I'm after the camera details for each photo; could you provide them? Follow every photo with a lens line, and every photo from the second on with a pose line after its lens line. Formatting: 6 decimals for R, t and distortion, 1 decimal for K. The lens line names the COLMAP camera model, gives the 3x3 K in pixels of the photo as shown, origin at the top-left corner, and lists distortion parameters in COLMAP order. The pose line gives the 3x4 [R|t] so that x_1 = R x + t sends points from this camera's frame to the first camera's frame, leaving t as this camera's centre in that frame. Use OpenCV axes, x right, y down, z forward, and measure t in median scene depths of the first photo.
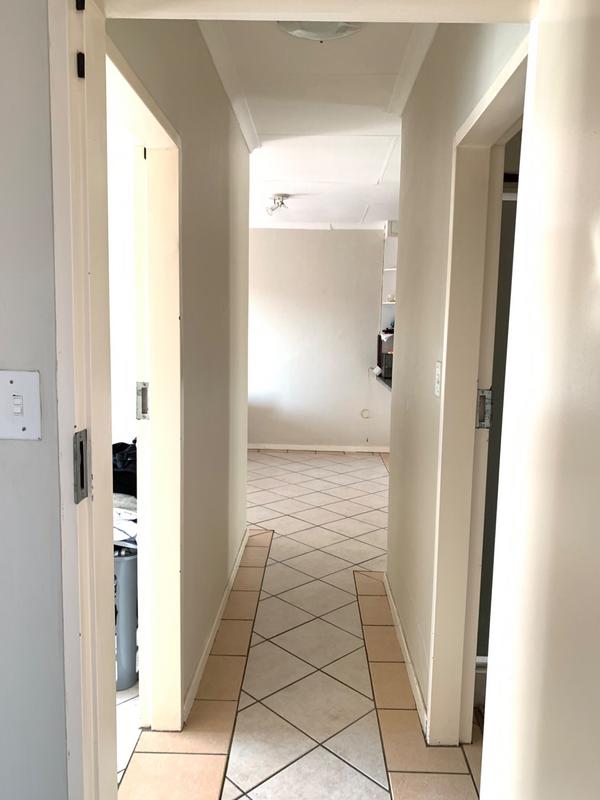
lens RADIAL K [[615.6, 0, 300.0], [0, 615.6, 400.0], [0, 0, 1]] dist [-0.003999, -0.007191]
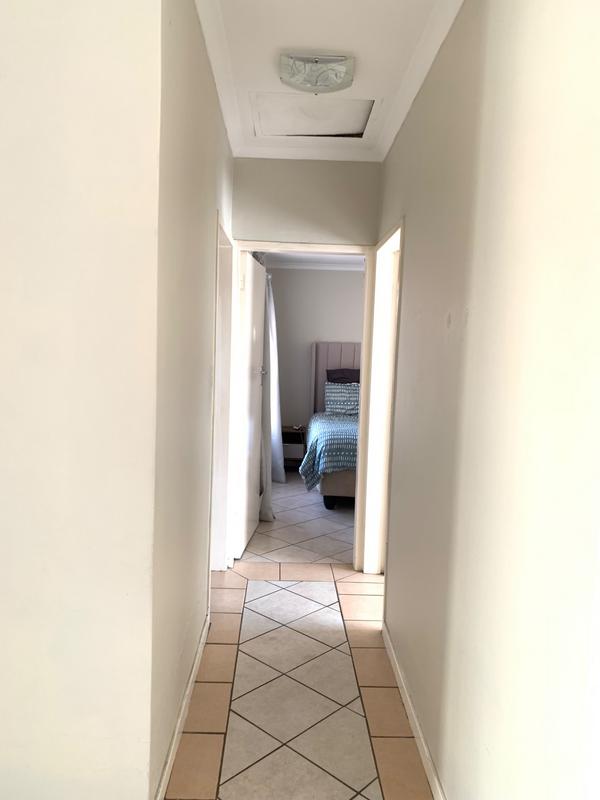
lens RADIAL K [[615.6, 0, 300.0], [0, 615.6, 400.0], [0, 0, 1]] dist [-0.003999, -0.007191]
pose [[-0.997184, -0.049010, -0.056765, 0.097324], [-0.059274, 0.978771, 0.196198, -0.239546], [0.045944, 0.199010, -0.978920, 2.179291]]
